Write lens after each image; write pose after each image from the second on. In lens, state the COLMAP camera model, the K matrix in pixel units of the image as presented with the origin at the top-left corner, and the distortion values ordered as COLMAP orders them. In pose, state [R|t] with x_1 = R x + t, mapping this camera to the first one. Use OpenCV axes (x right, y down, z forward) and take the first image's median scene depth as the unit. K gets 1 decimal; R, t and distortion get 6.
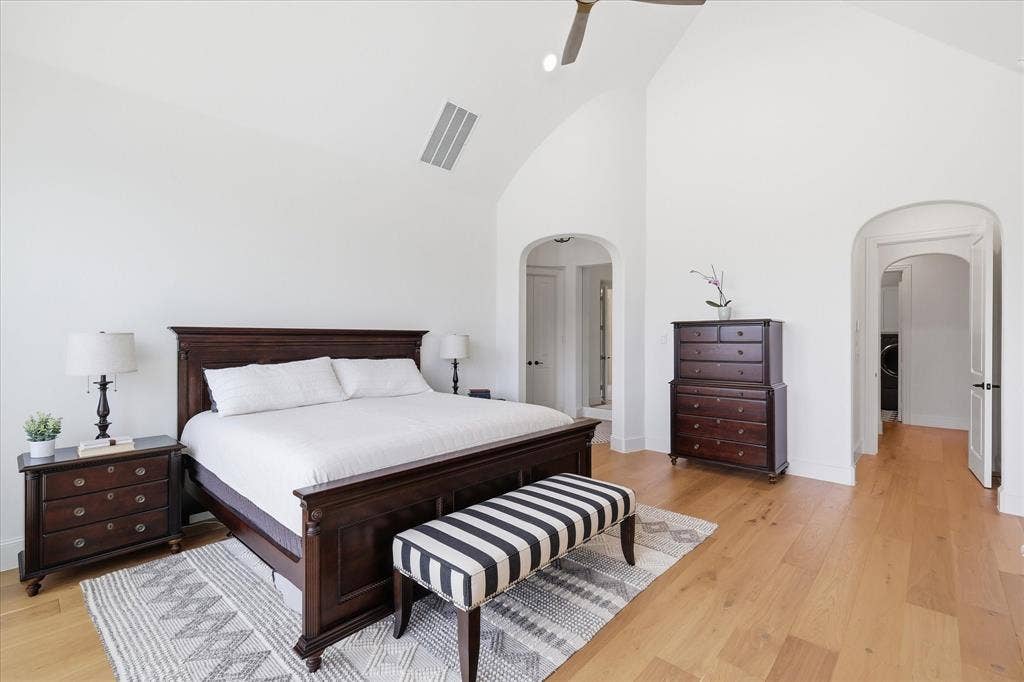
lens RADIAL K [[443.9, 0, 512.0], [0, 443.9, 341.0], [0, 0, 1]] dist [0.002127, 0.000491]
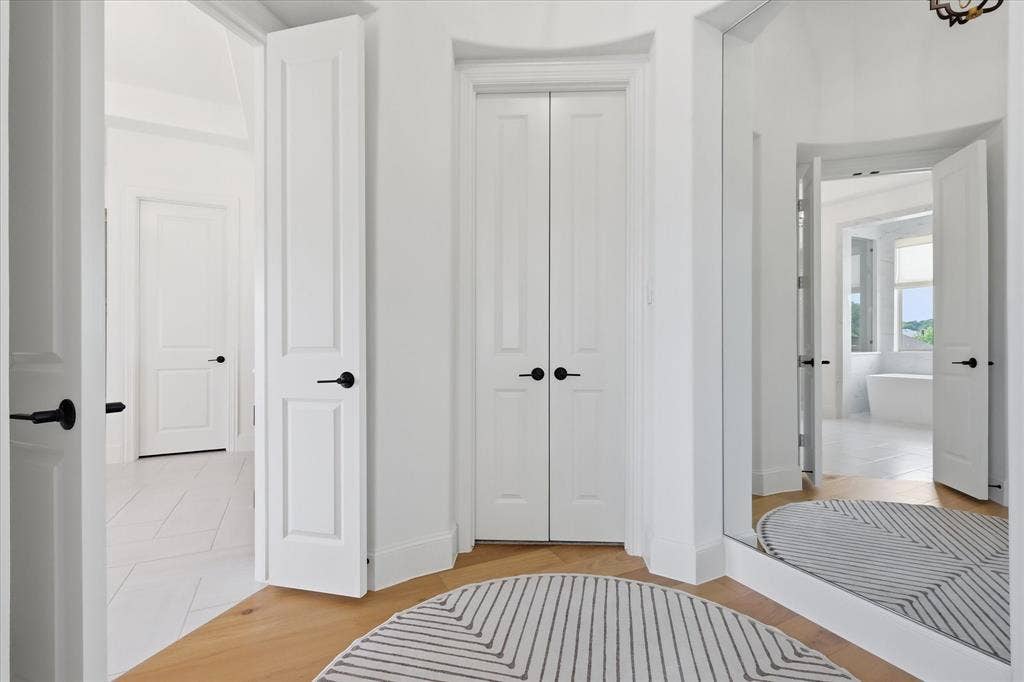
lens RADIAL K [[443.9, 0, 512.0], [0, 443.9, 341.0], [0, 0, 1]] dist [0.002127, 0.000491]
pose [[0.930438, -0.001476, -0.366446, 0.125580], [-0.000876, 0.999980, -0.006253, 0.025606], [0.366448, 0.006139, 0.930418, 0.631960]]
